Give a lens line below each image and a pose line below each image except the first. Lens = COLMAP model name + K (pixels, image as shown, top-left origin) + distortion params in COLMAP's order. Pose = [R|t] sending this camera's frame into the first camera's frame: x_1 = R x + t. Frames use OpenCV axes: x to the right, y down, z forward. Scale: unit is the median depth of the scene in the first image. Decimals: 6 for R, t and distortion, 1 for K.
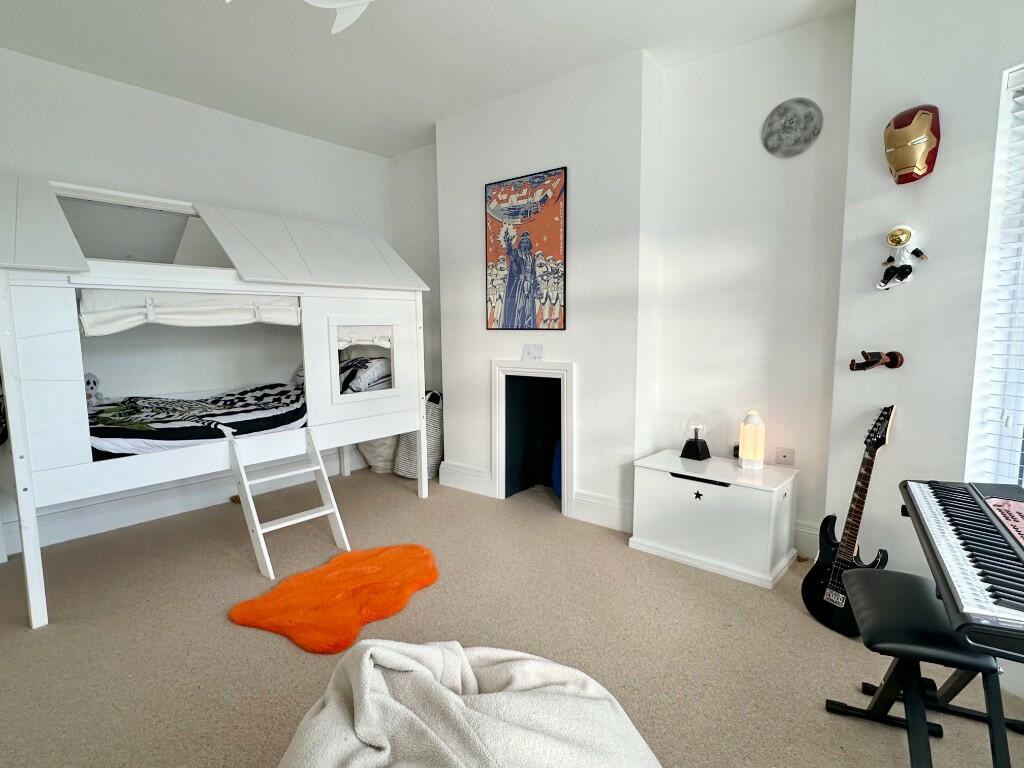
lens RADIAL K [[543.2, 0, 511.4], [0, 543.2, 388.5], [0, 0, 1]] dist [-0.003258, 0.000401]
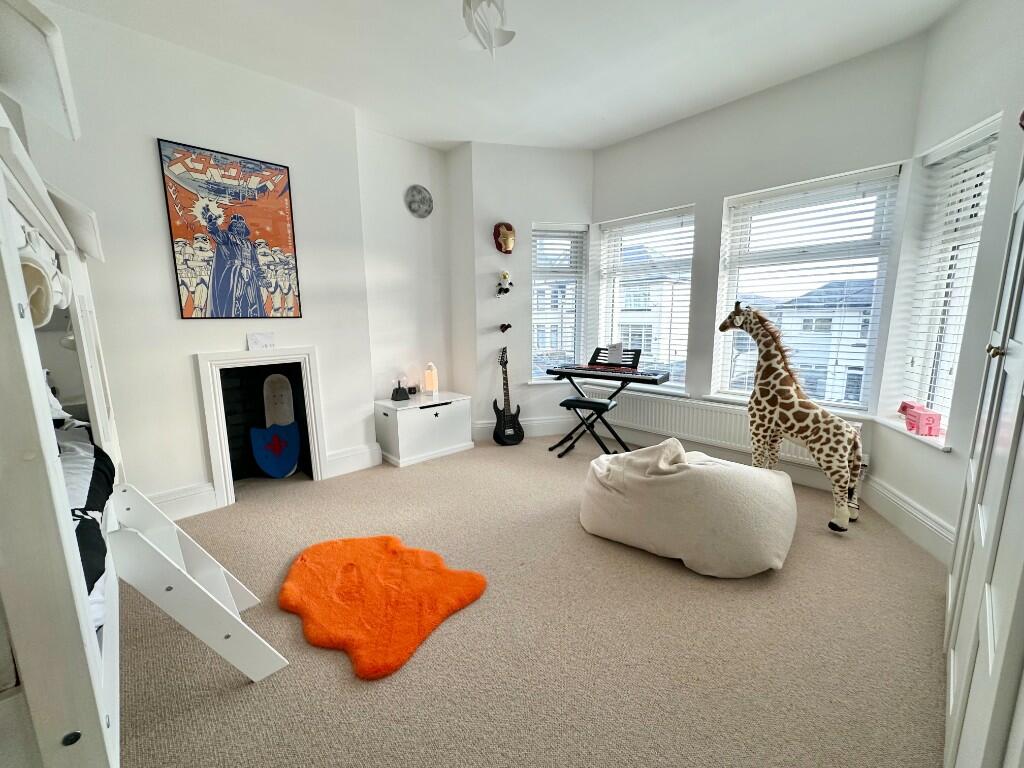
lens RADIAL K [[413.3, 0, 513.5], [0, 413.3, 384.1], [0, 0, 1]] dist [-0.002469, 0.000289]
pose [[0.111944, -0.157656, 0.981128, -0.688636], [0.128046, 0.981392, 0.143089, -0.038979], [-0.985430, 0.109611, 0.130048, 0.465843]]
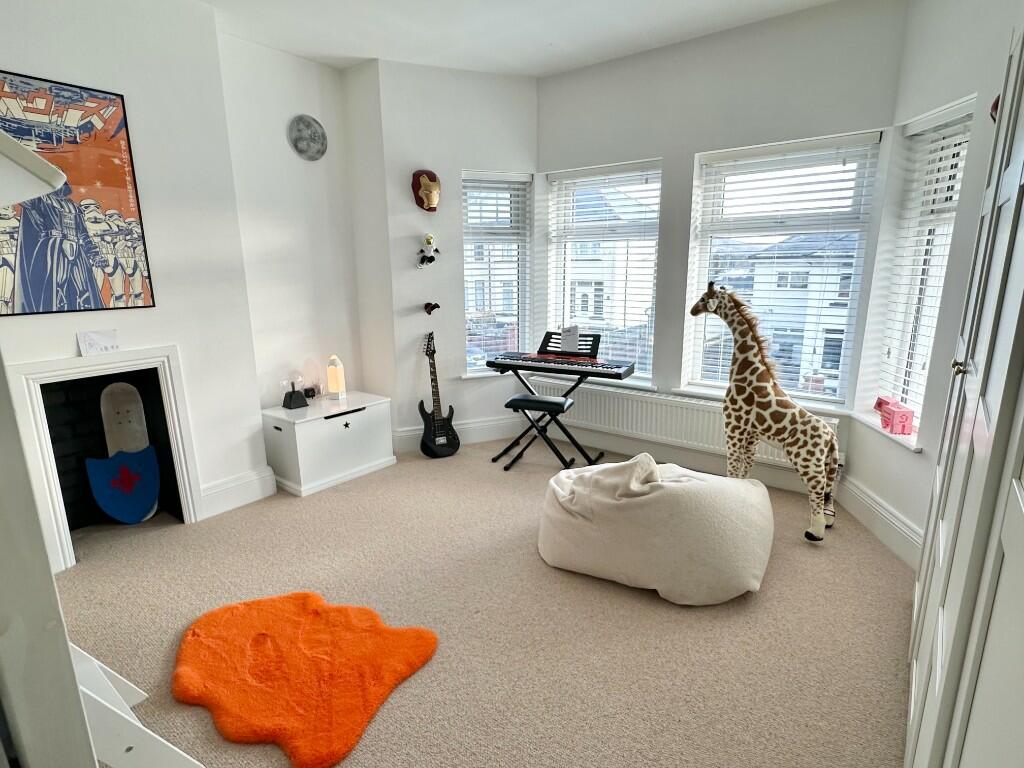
lens RADIAL K [[543.2, 0, 514.7], [0, 543.2, 389.1], [0, 0, 1]] dist [-0.003258, 0.000401]
pose [[-0.052474, -0.220167, 0.974050, -0.728197], [0.127864, 0.965884, 0.225209, -0.100592], [-0.990403, 0.136363, -0.022532, 0.491455]]
